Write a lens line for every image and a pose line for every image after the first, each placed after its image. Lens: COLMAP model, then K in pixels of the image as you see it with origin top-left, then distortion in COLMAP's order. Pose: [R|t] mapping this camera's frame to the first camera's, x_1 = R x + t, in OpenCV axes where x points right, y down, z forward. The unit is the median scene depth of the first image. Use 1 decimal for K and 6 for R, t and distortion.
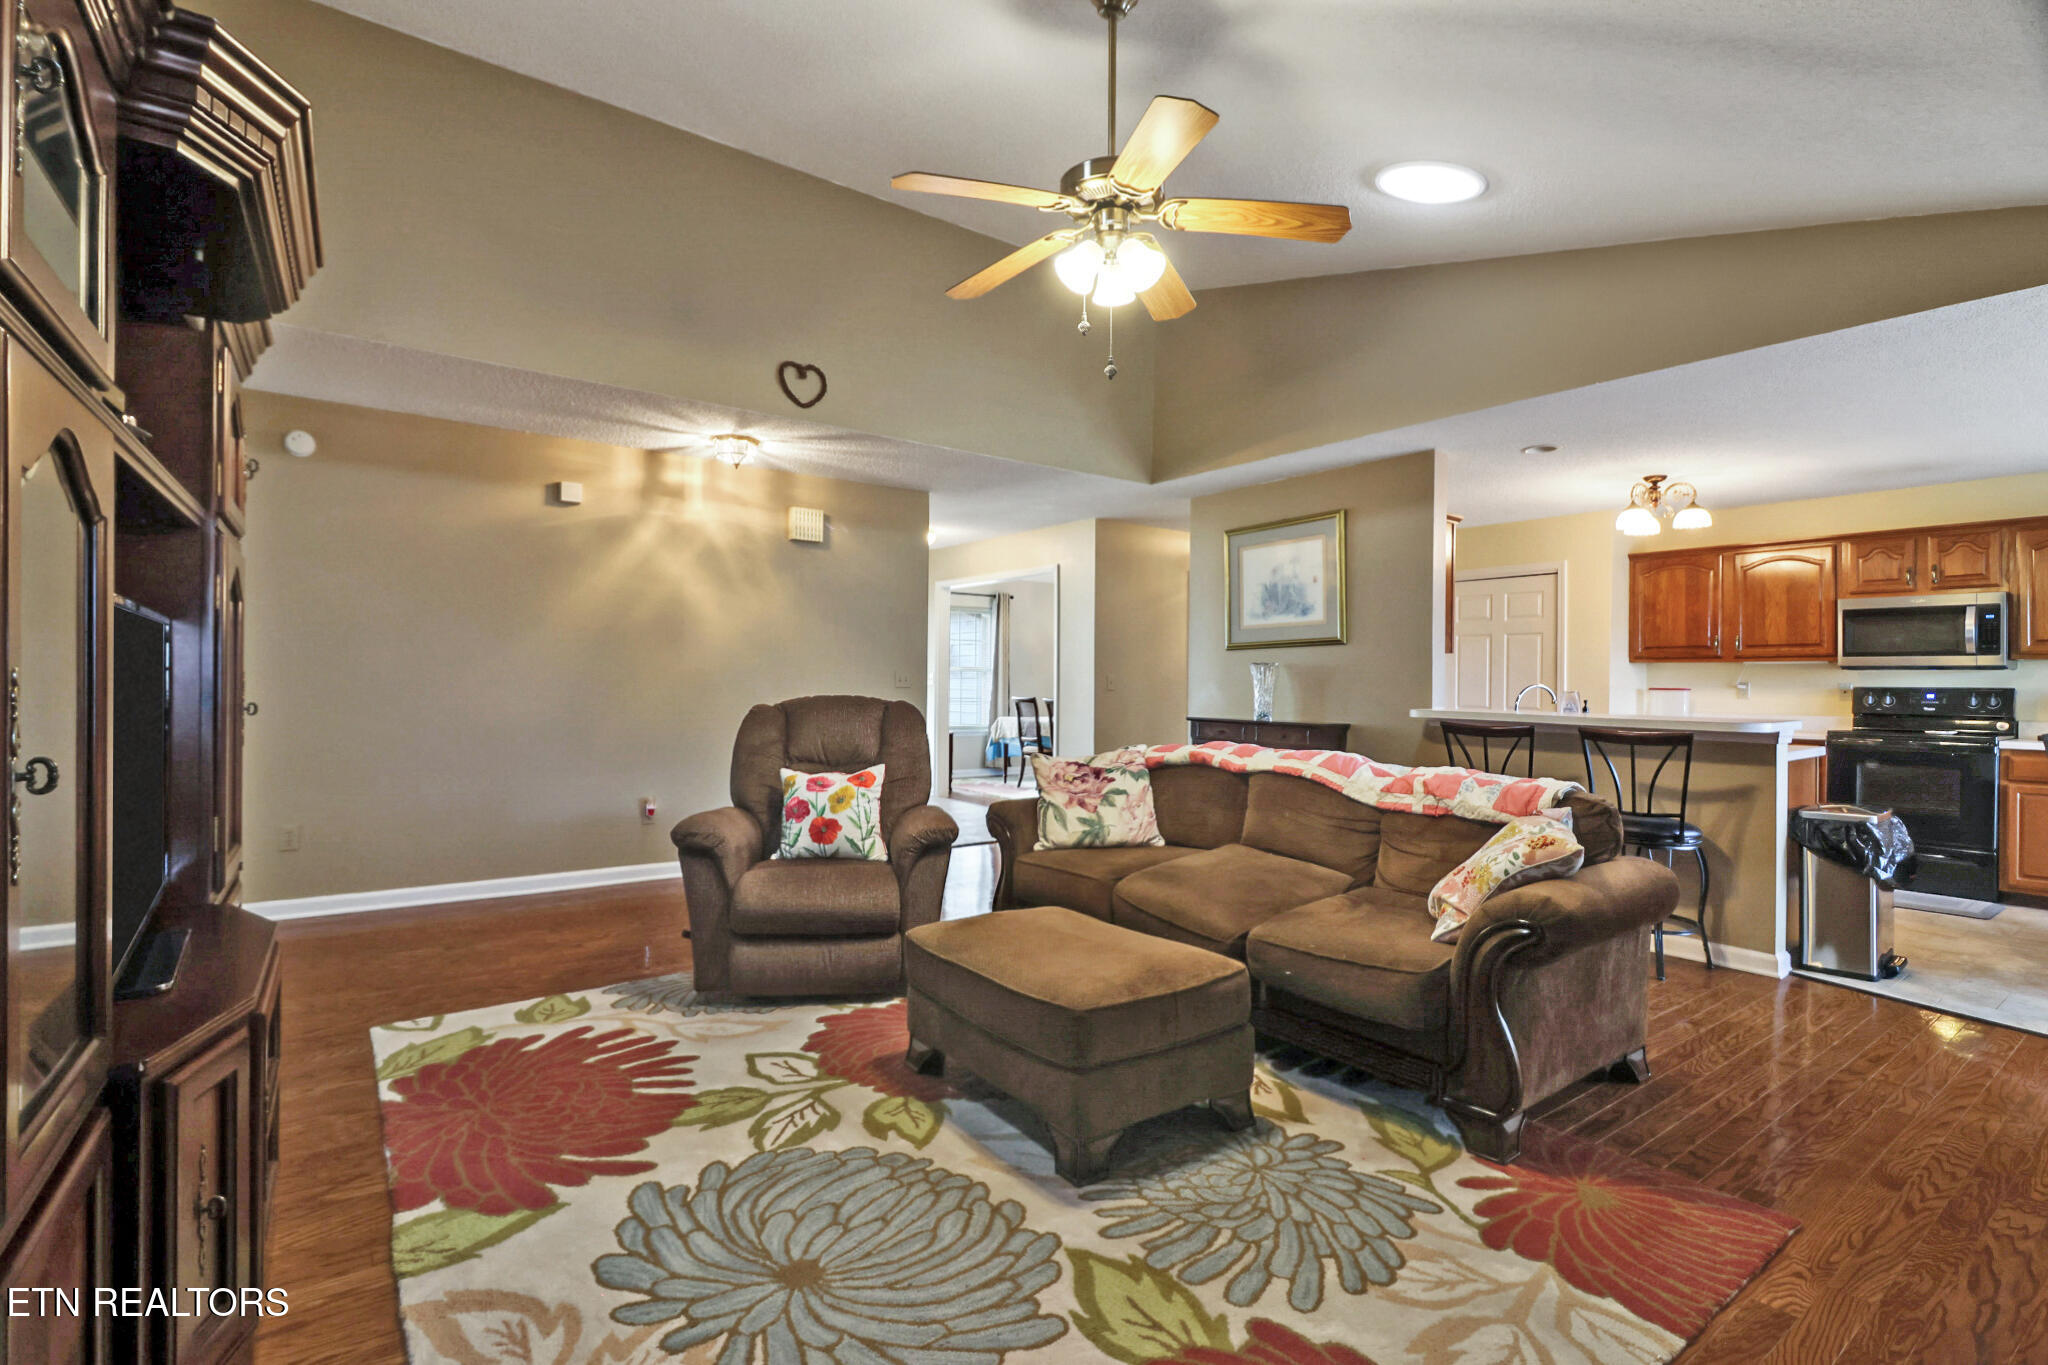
lens RADIAL K [[942.6, 0, 1034.3], [0, 942.6, 685.8], [0, 0, 1]] dist [0.016204, -0.020096]
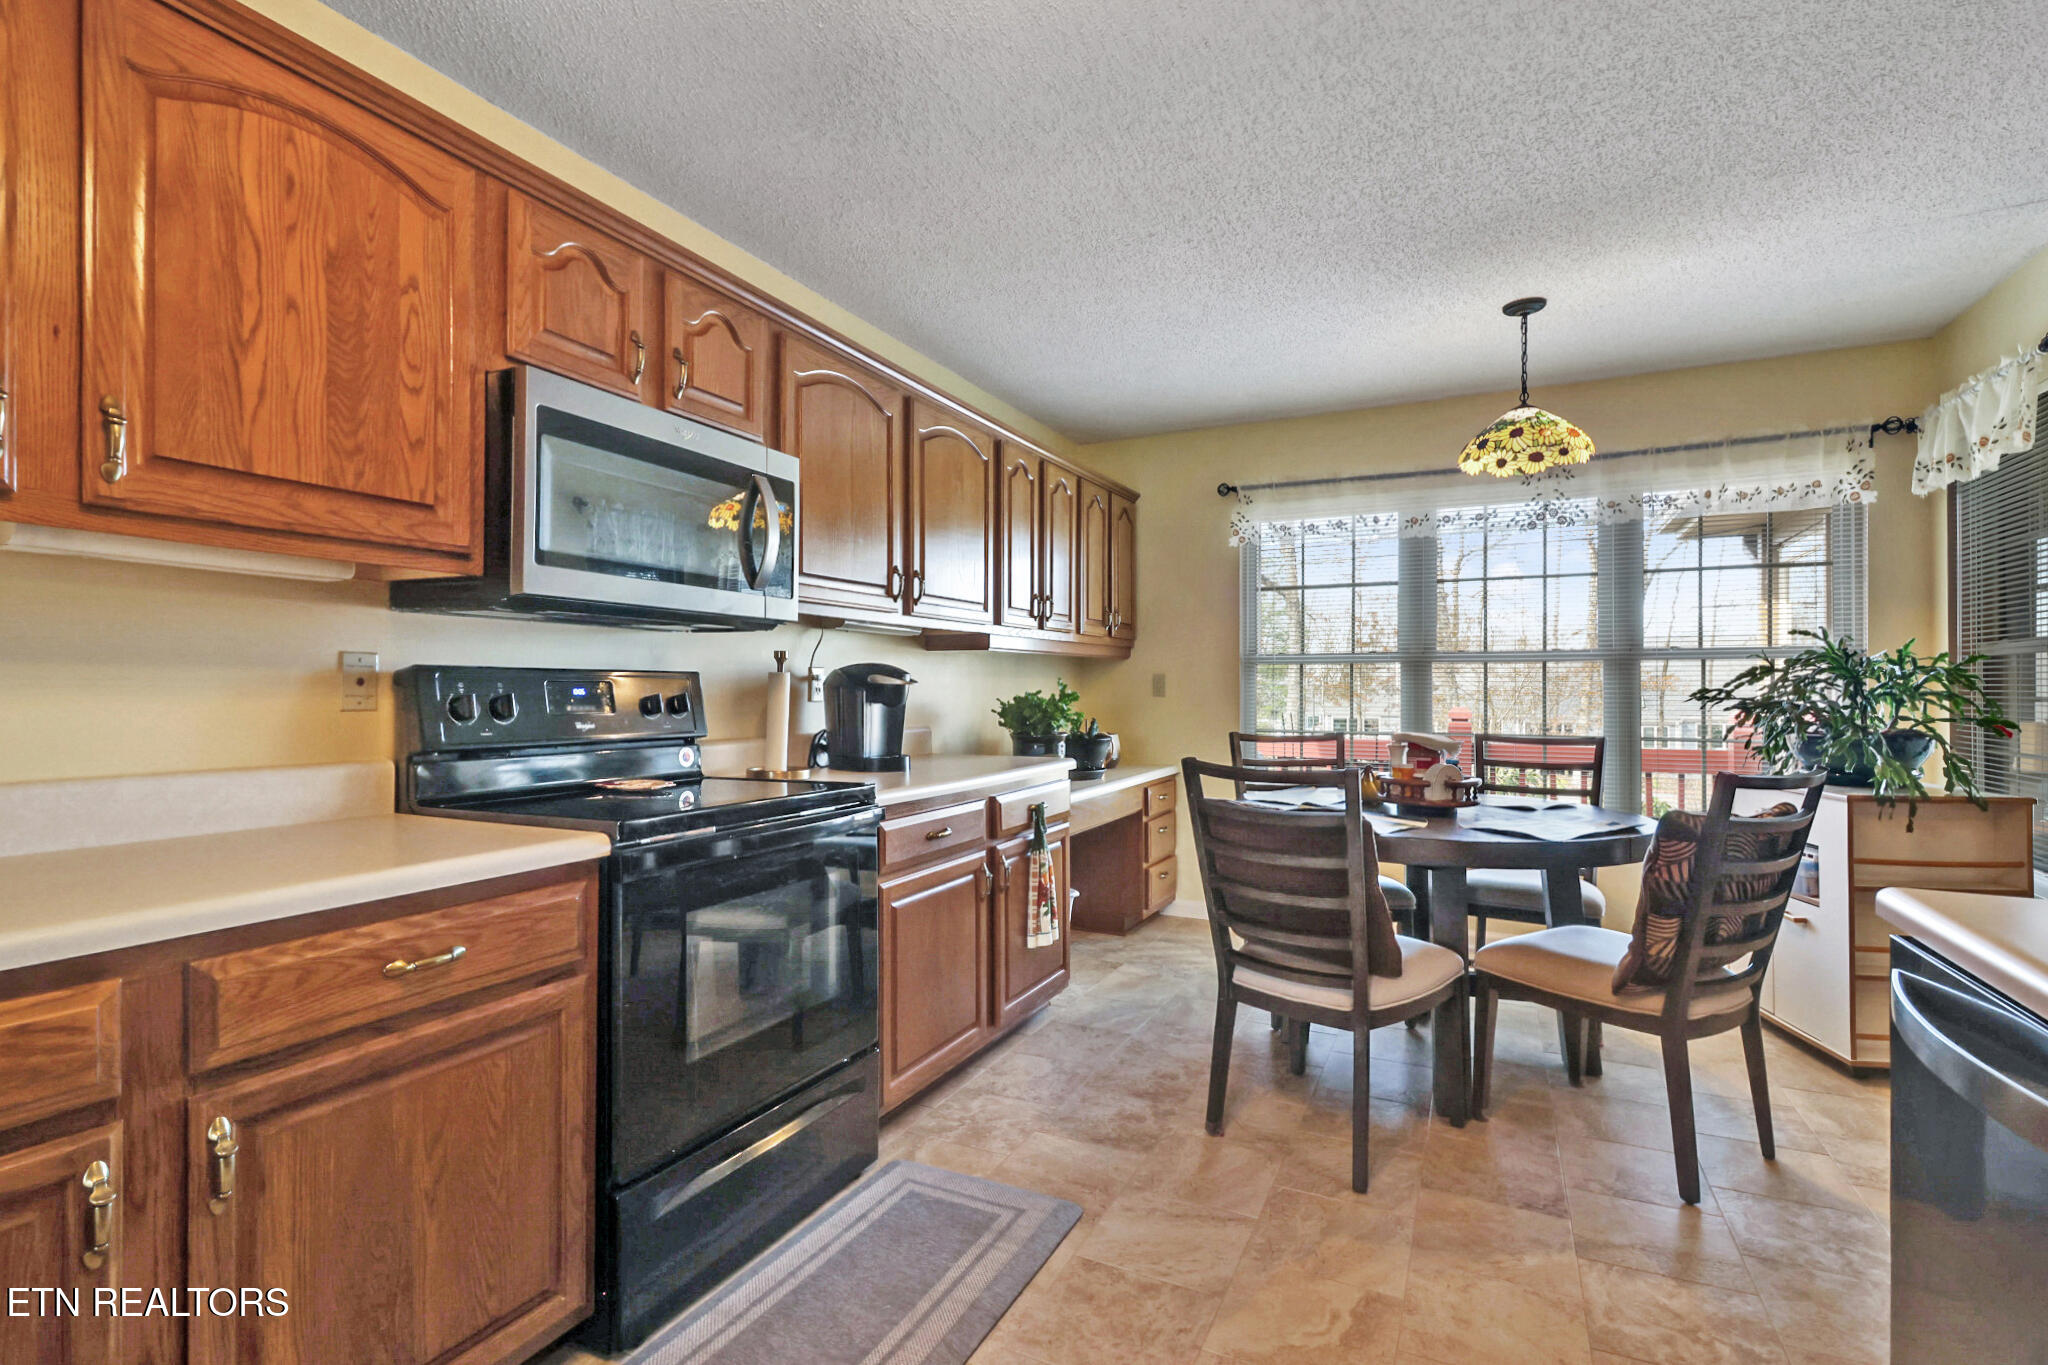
lens RADIAL K [[942.6, 0, 1034.3], [0, 942.6, 685.8], [0, 0, 1]] dist [0.016204, -0.020096]
pose [[-0.458236, -0.004012, 0.888821, 0.769156], [-0.004589, 0.999987, 0.002148, 0.008789], [-0.888819, -0.003094, -0.458249, 1.467060]]
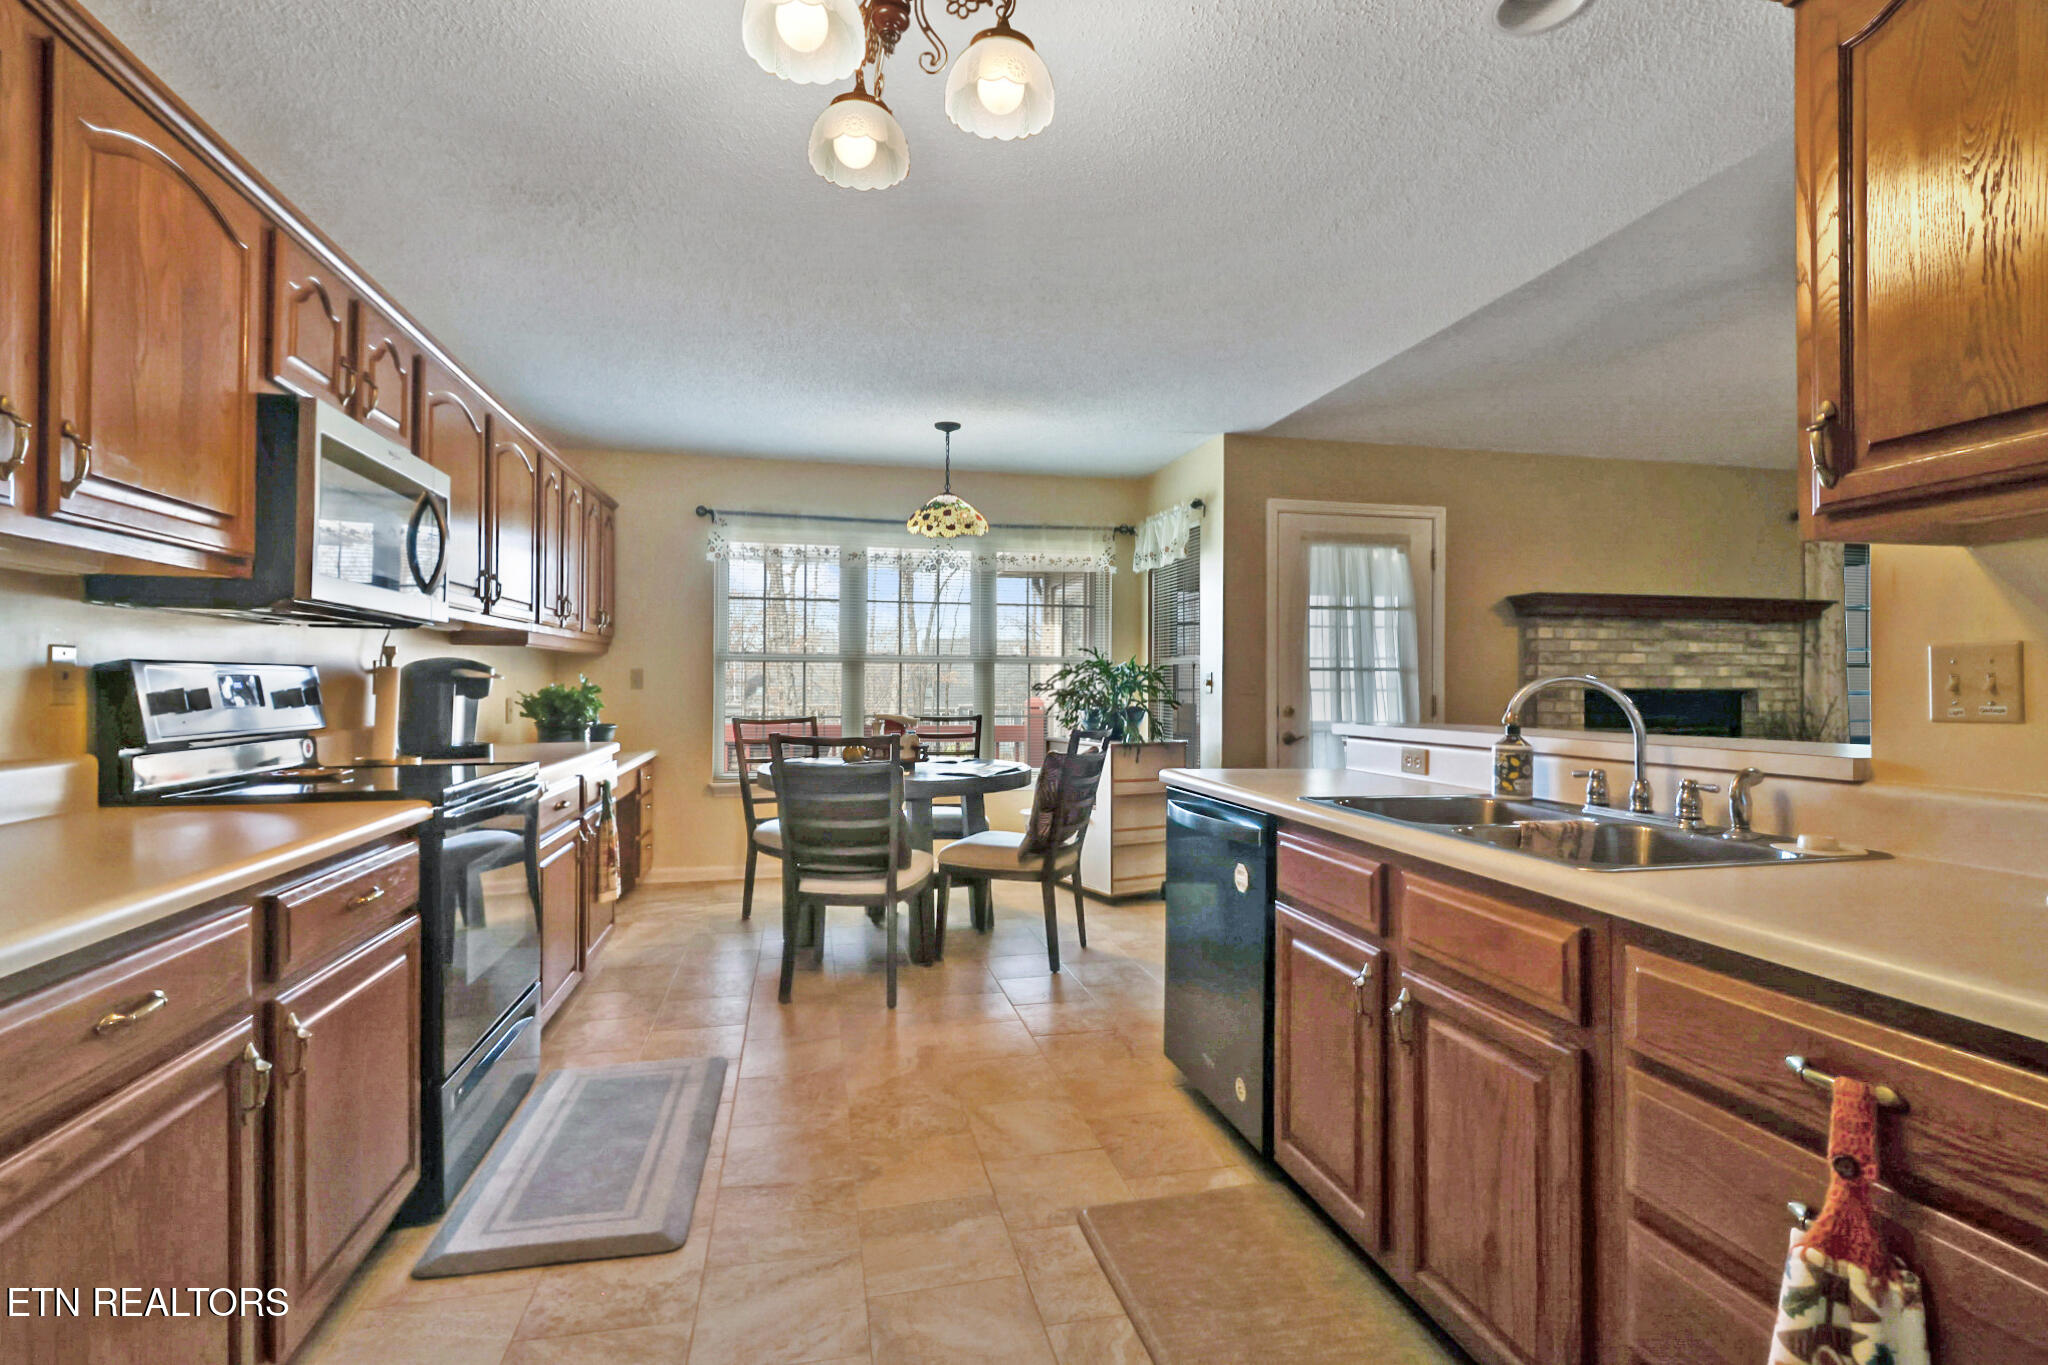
lens RADIAL K [[942.6, 0, 1034.3], [0, 942.6, 685.8], [0, 0, 1]] dist [0.016204, -0.020096]
pose [[-0.917703, -0.012348, 0.397075, 0.715004], [-0.010928, 0.999923, 0.005839, 0.006218], [-0.397117, 0.001019, -0.917767, 1.788414]]
